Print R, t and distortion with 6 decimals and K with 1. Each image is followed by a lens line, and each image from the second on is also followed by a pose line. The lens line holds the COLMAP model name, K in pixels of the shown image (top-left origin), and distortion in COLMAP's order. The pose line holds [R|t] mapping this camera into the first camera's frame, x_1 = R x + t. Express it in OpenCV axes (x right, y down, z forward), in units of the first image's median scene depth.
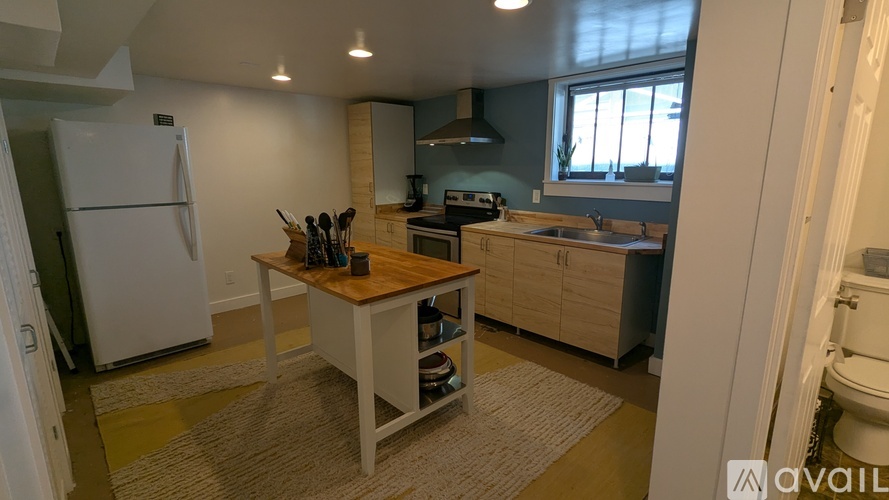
lens RADIAL K [[414.8, 0, 444.5], [0, 414.8, 250.0], [0, 0, 1]] dist [0.000579, -0.000049]
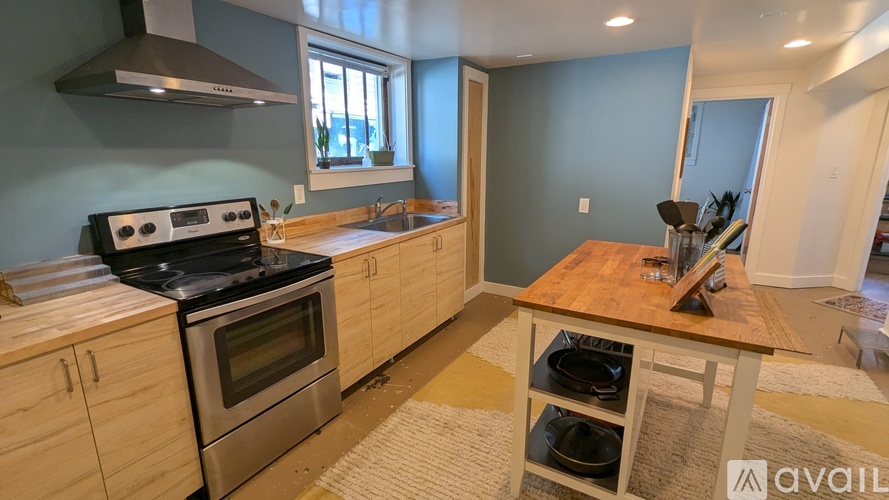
lens RADIAL K [[414.8, 0, 444.5], [0, 414.8, 250.0], [0, 0, 1]] dist [0.000579, -0.000049]
pose [[-0.269297, -0.218744, 0.937886, -0.519416], [0.195749, 0.941101, 0.275700, -0.187905], [-0.942954, 0.257836, -0.210617, 0.955473]]
